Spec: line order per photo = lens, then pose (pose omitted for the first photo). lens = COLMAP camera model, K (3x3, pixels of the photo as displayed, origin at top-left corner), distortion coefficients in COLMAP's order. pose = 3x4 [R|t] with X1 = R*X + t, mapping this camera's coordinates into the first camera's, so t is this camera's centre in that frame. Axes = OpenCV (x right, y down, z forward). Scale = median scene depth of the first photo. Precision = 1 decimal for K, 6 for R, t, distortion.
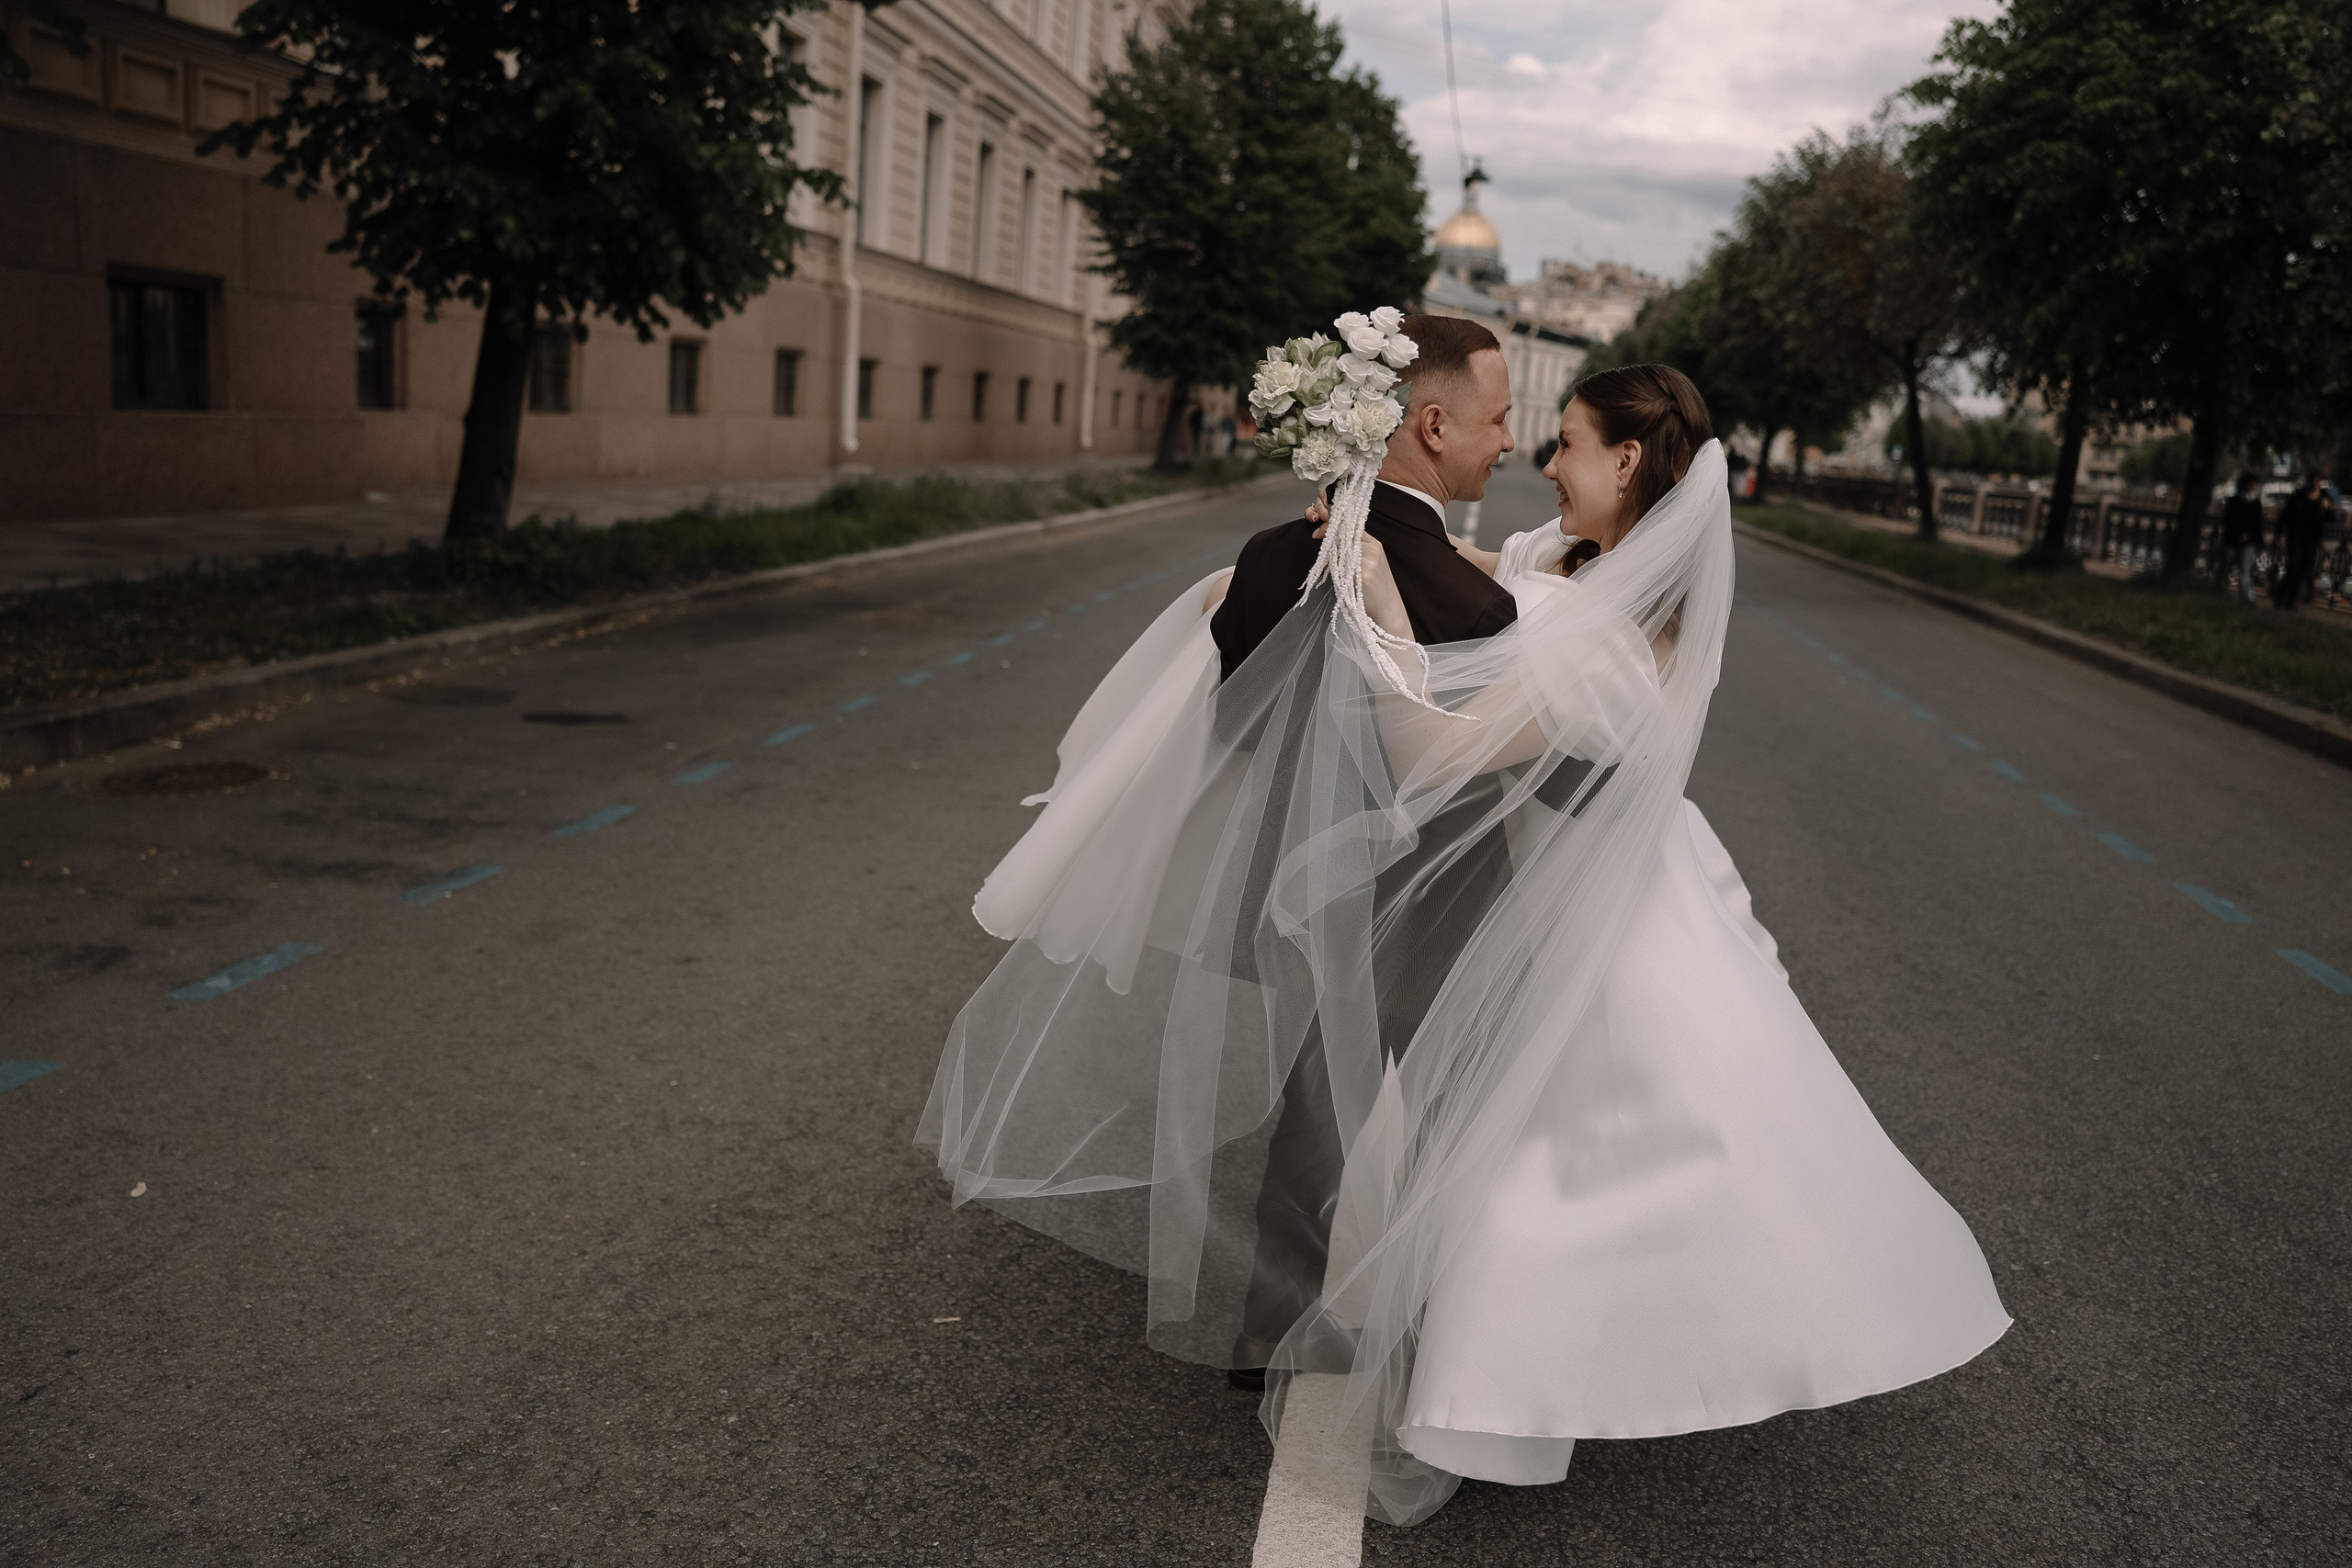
lens RADIAL K [[1796.8, 0, 1176.0], [0, 1796.8, 784.0], [0, 0, 1]] dist [-0.116910, 0.125148]
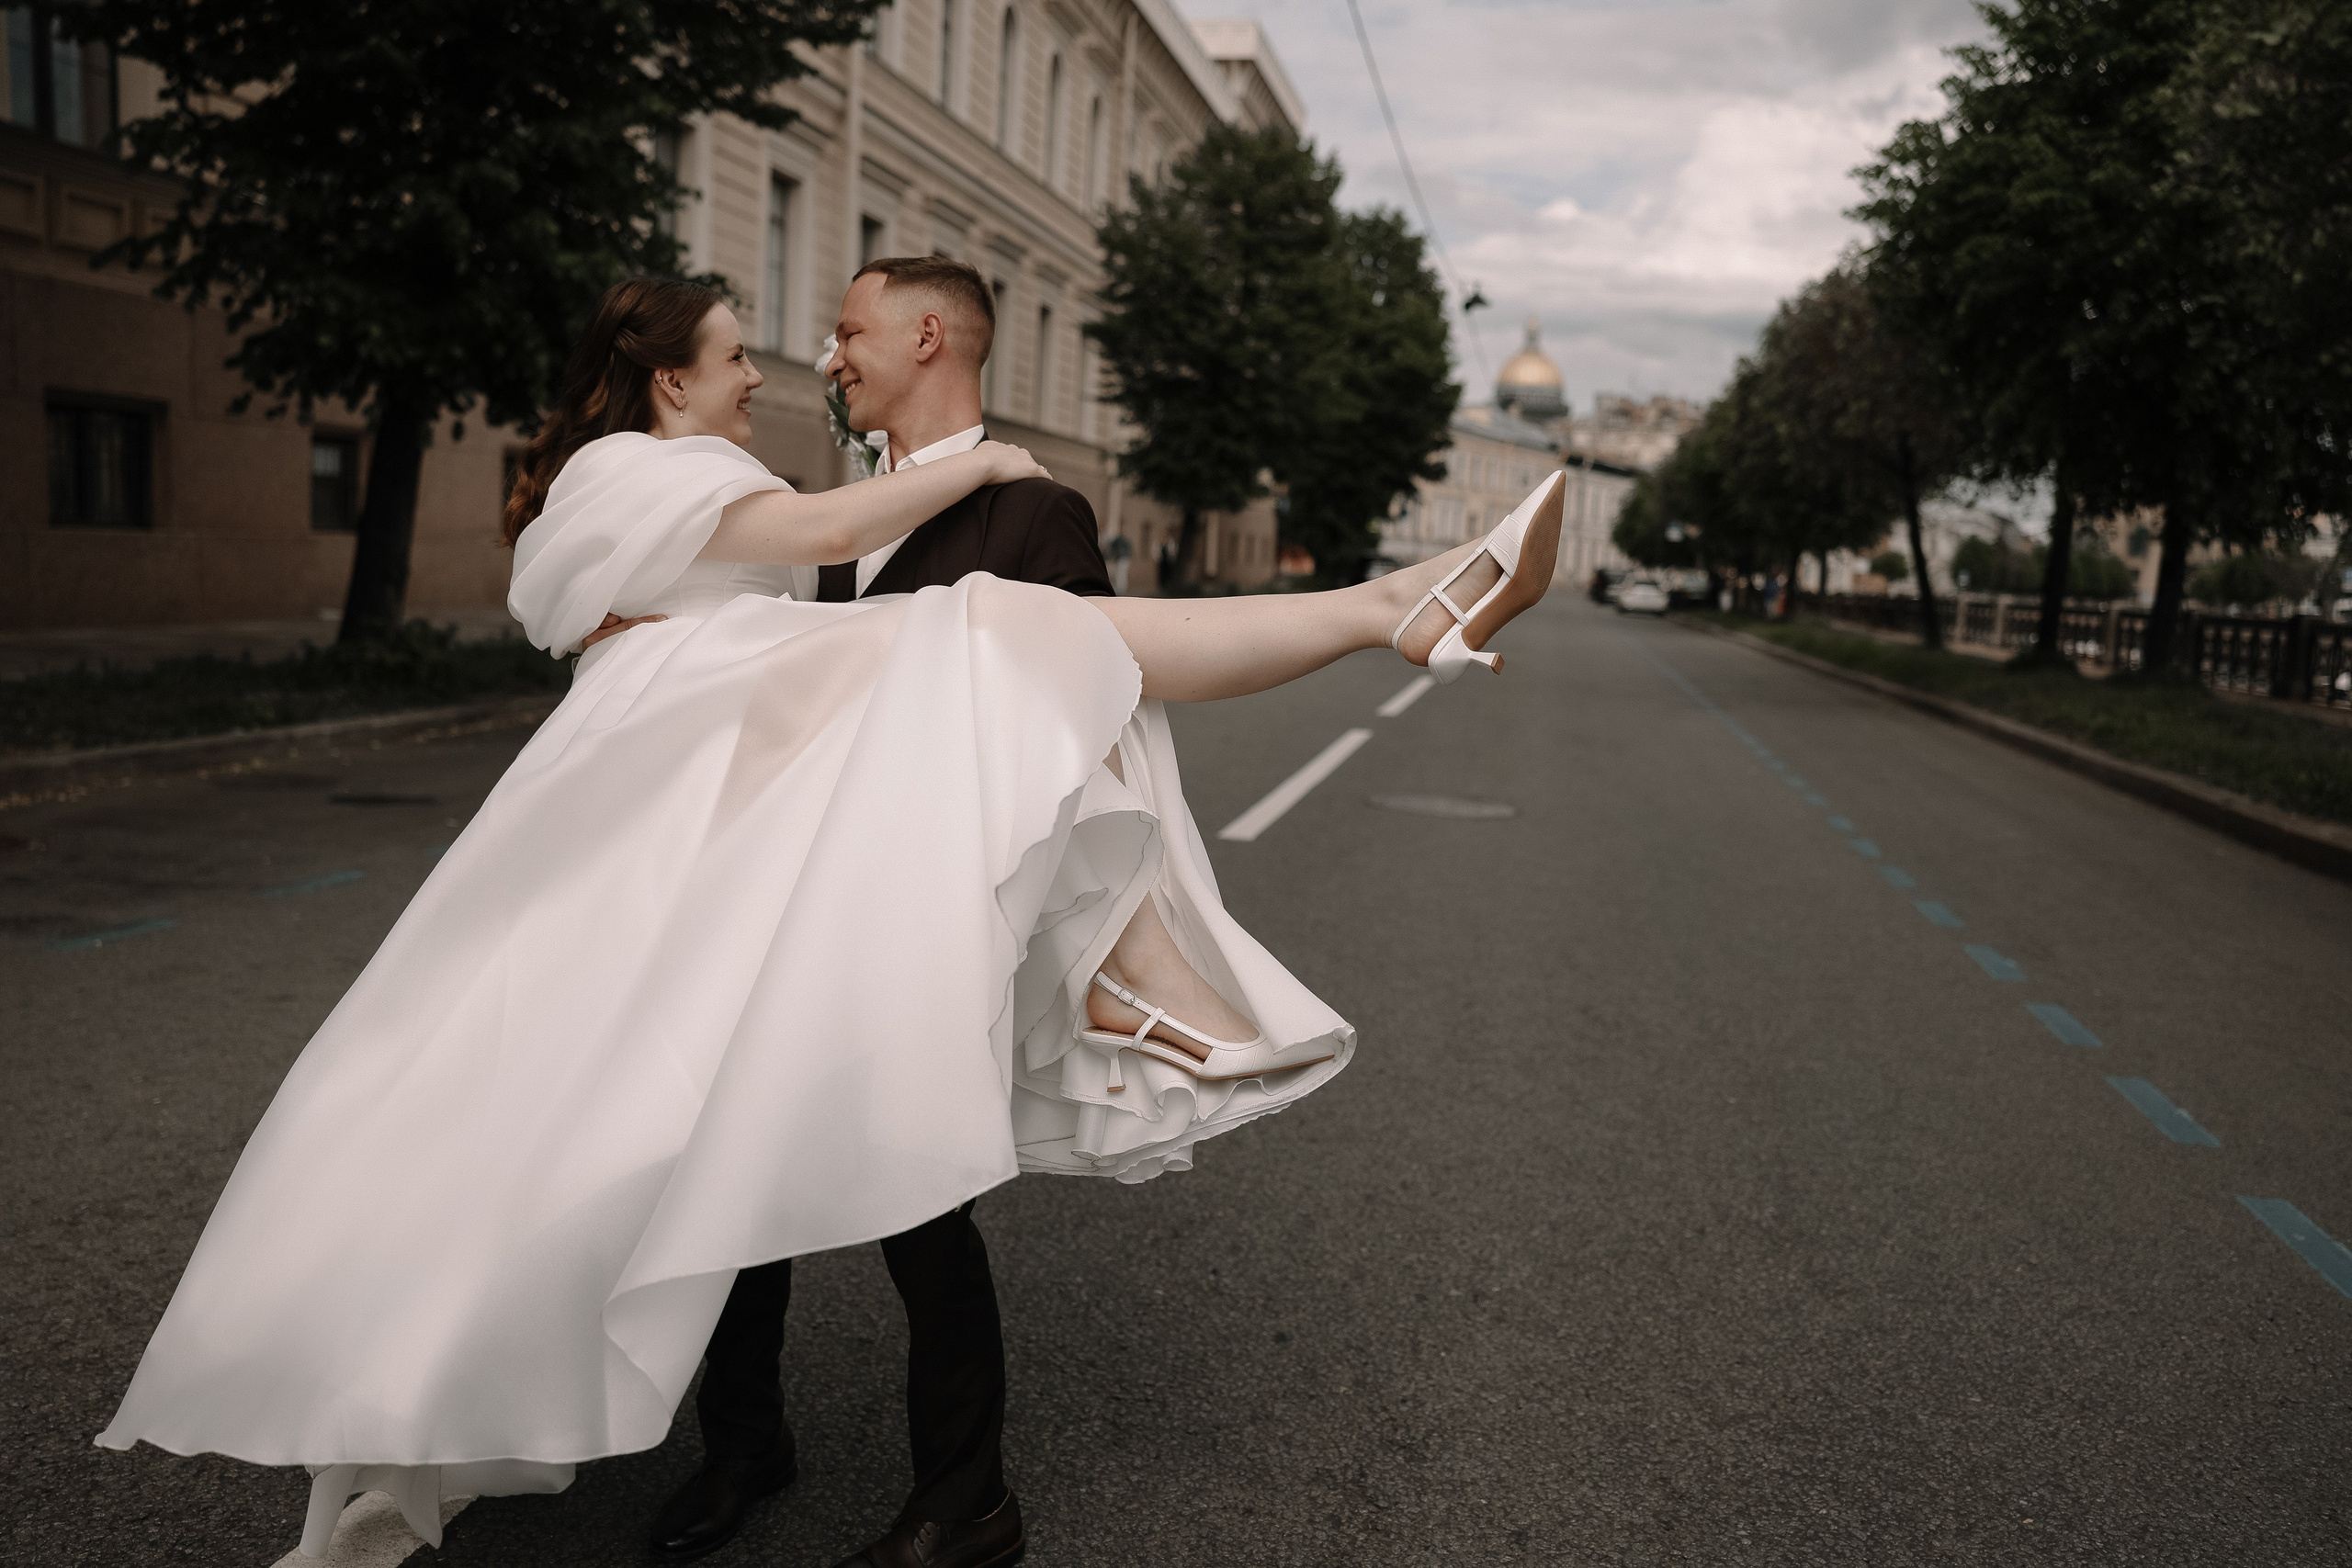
lens RADIAL K [[1796.8, 0, 1176.0], [0, 1796.8, 784.0], [0, 0, 1]] dist [-0.116910, 0.125148]
pose [[0.998790, -0.009789, -0.048200, 0.054233], [0.005945, 0.996837, -0.079248, 0.012048], [0.048823, 0.078865, 0.995689, 0.007681]]
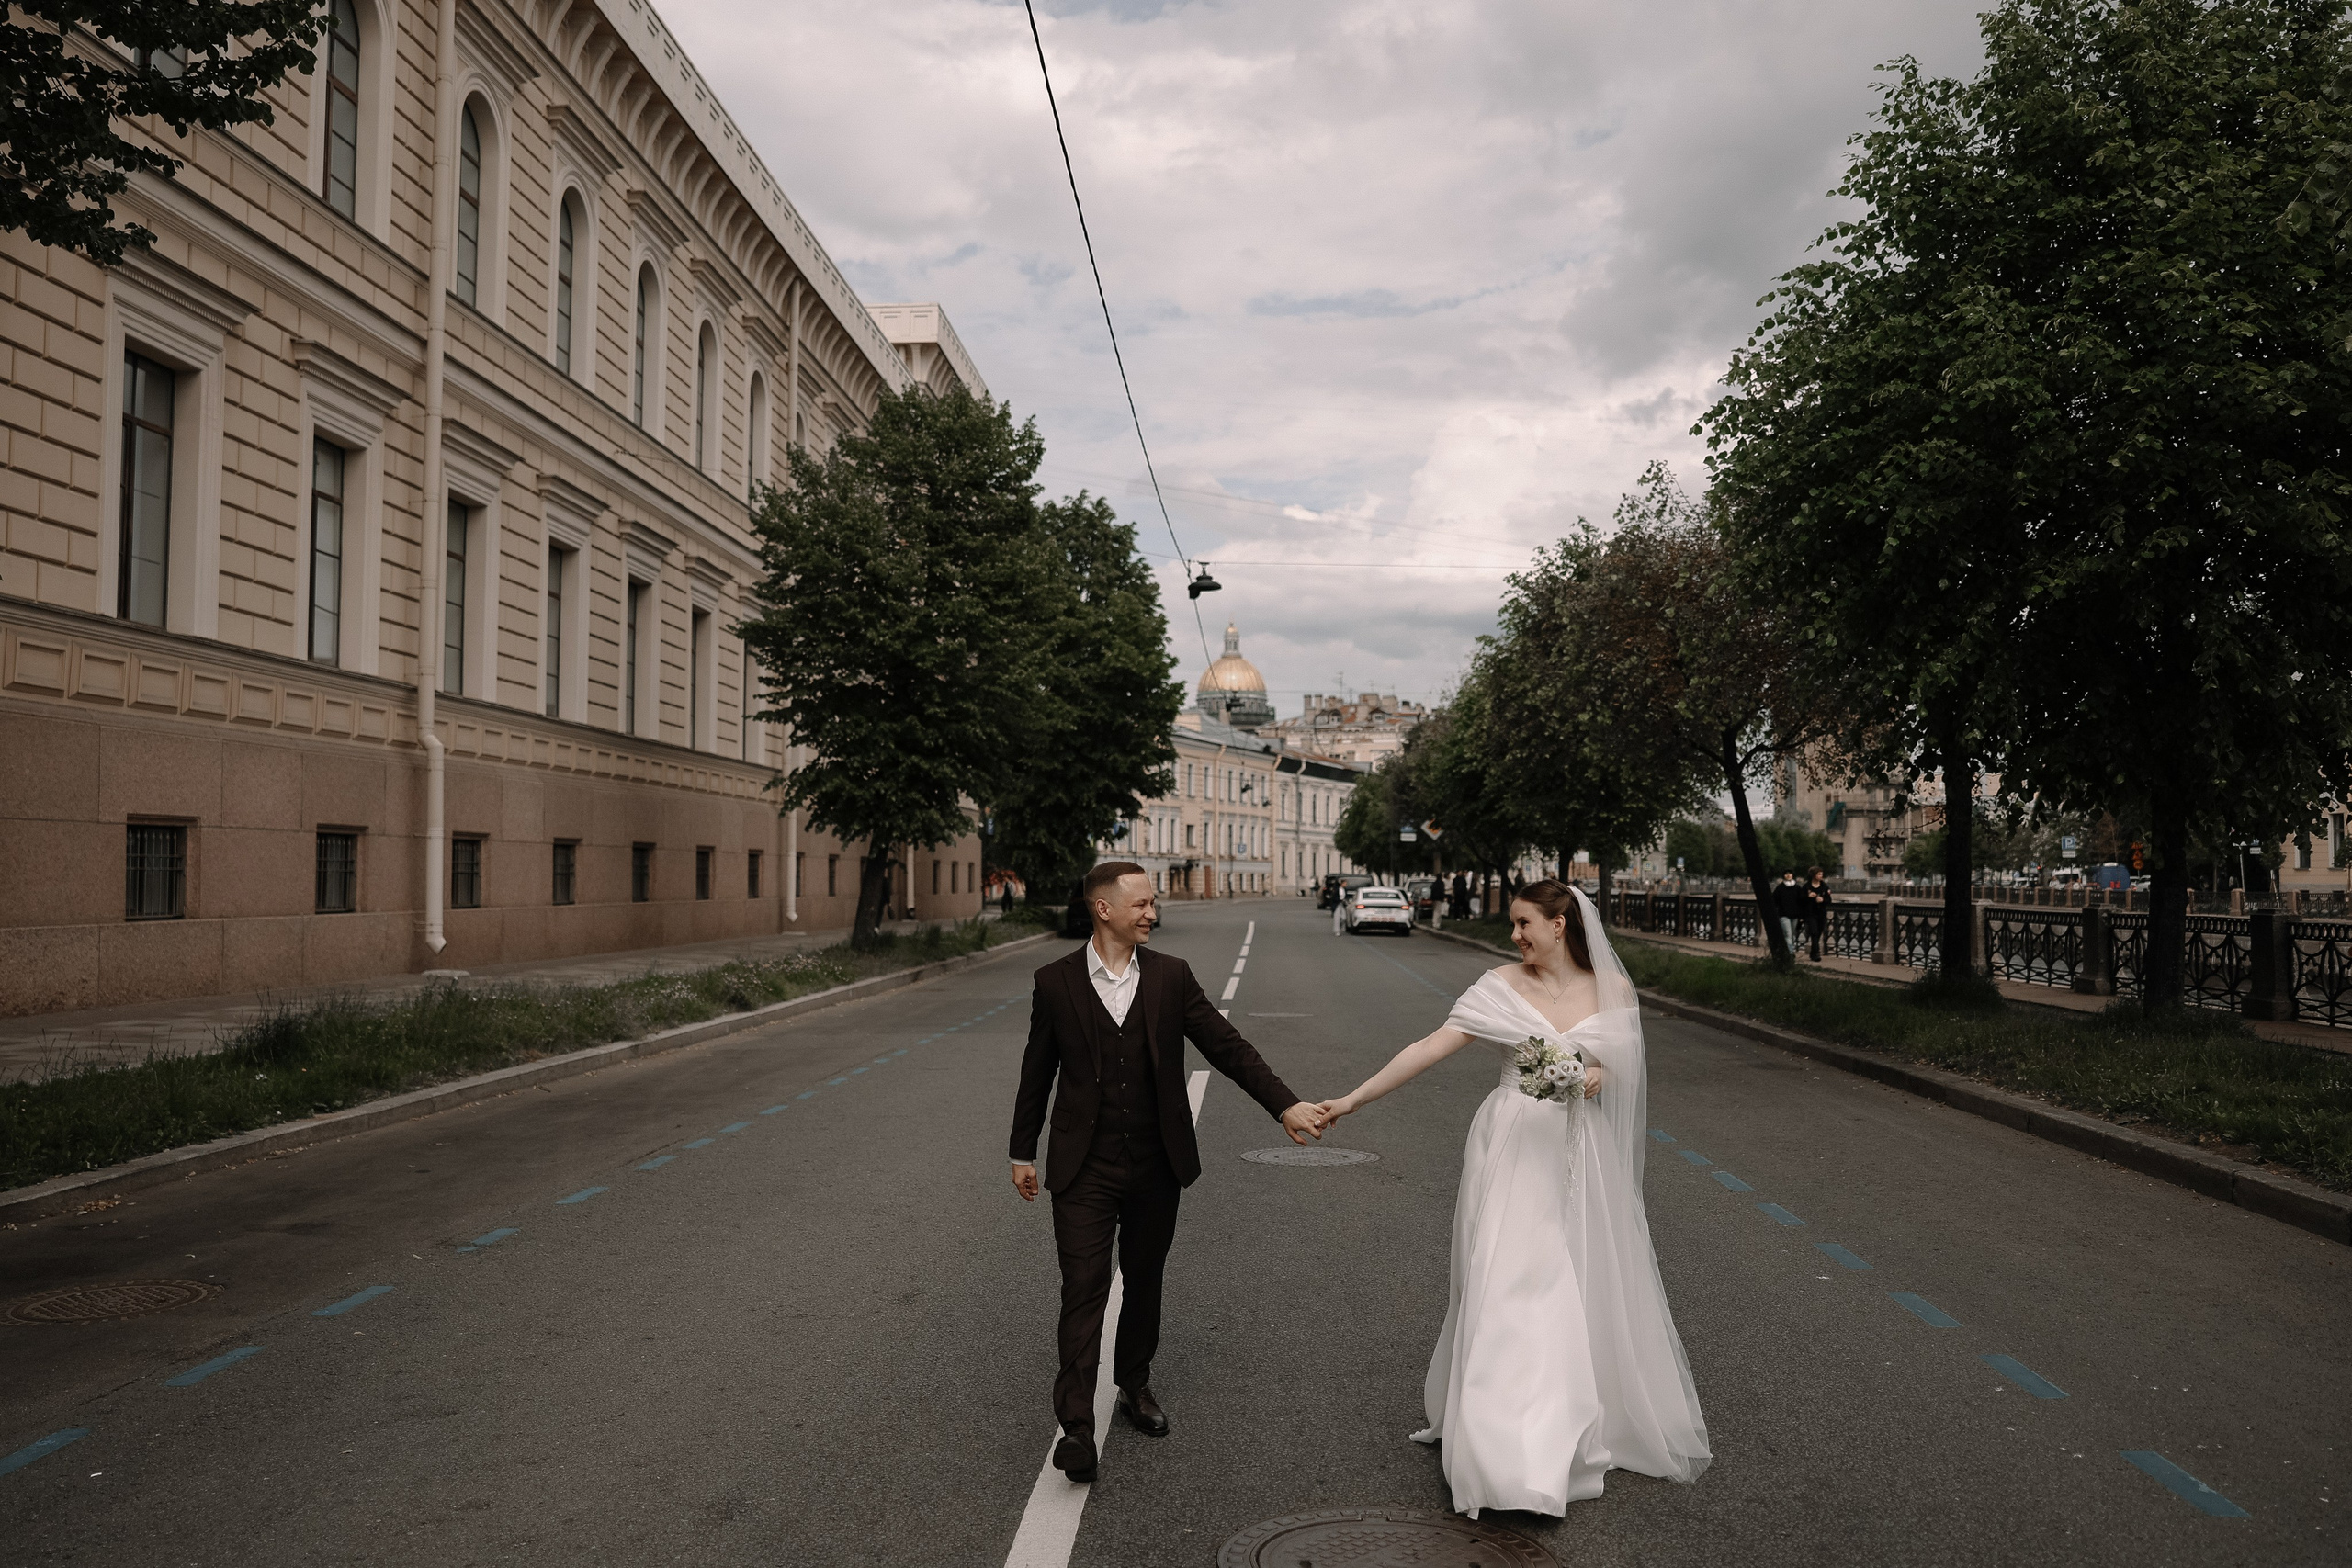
lens RADIAL K [[1796.8, 0, 1176.0], [0, 1796.8, 784.0], [0, 0, 1]] dist [-0.116910, 0.125148]
pose [[0.991544, -0.055417, 0.117343, 0.057383], [0.082769, 0.966499, -0.242958, -0.045142], [-0.099948, 0.250616, 0.962913, 0.218912]]
